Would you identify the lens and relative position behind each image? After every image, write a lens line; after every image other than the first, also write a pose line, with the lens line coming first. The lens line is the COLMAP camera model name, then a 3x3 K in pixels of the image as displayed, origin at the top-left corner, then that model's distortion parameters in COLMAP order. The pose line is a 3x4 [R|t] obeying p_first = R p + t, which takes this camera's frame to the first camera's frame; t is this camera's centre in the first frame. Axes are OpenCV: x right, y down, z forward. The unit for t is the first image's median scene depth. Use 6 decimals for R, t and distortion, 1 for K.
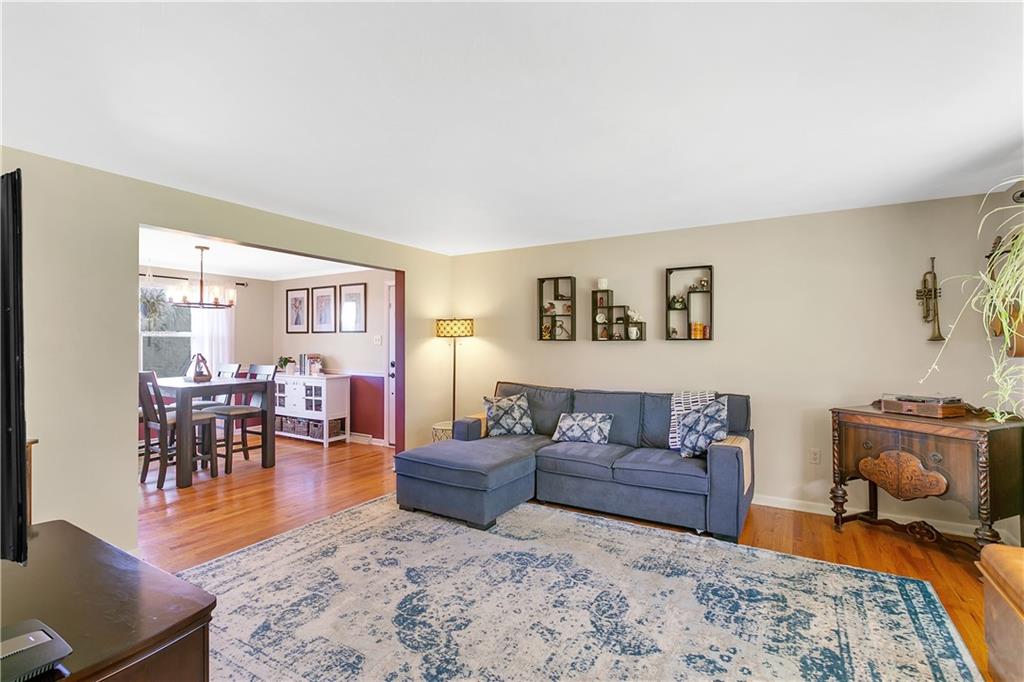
lens RADIAL K [[482.0, 0, 505.1], [0, 482.0, 338.1], [0, 0, 1]] dist [0.003173, 0.000586]
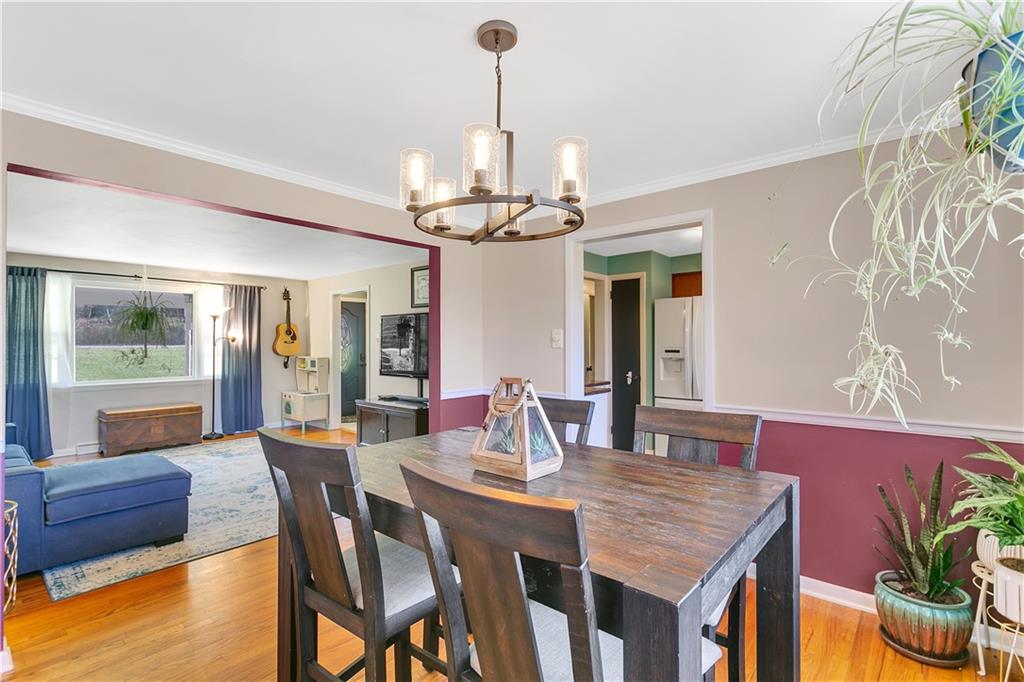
lens RADIAL K [[482.4, 0, 498.5], [0, 482.4, 338.4], [0, 0, 1]] dist [0.005719, 0.000681]
pose [[-0.983450, 0.004586, 0.181123, -0.759327], [0.001577, 0.999858, -0.016753, 0.016115], [-0.181174, -0.016190, -0.983318, 1.445985]]
